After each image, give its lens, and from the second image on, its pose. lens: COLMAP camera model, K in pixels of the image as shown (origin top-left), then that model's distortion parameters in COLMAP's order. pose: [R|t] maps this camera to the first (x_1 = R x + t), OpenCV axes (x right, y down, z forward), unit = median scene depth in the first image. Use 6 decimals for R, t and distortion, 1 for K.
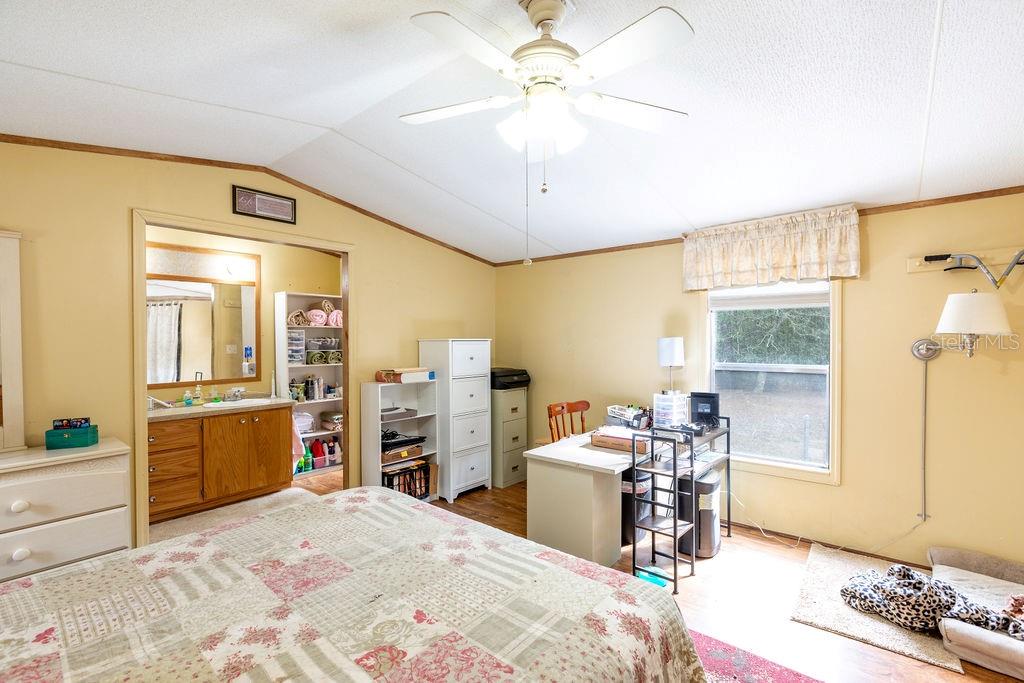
lens RADIAL K [[458.6, 0, 511.5], [0, 458.6, 339.5], [0, 0, 1]] dist [0.001191, -0.000267]
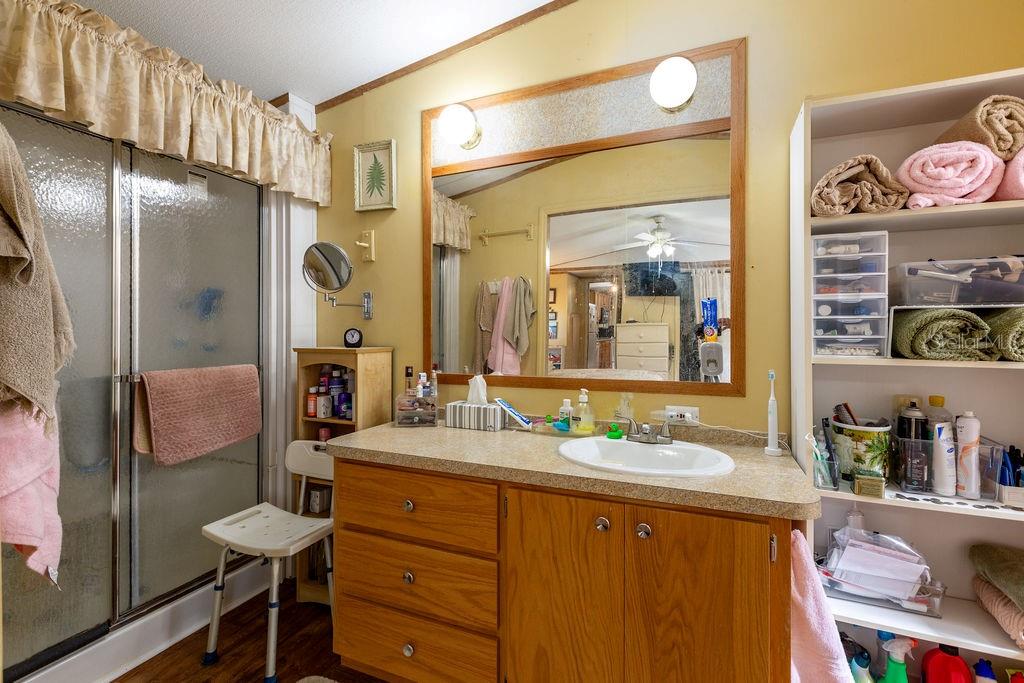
lens RADIAL K [[458.6, 0, 511.5], [0, 458.6, 335.3], [0, 0, 1]] dist [0.001191, -0.000267]
pose [[0.312274, 0.005363, -0.949977, -0.263220], [-0.010167, 0.999946, 0.002304, 0.043170], [0.949938, 0.008939, 0.312311, 0.706063]]
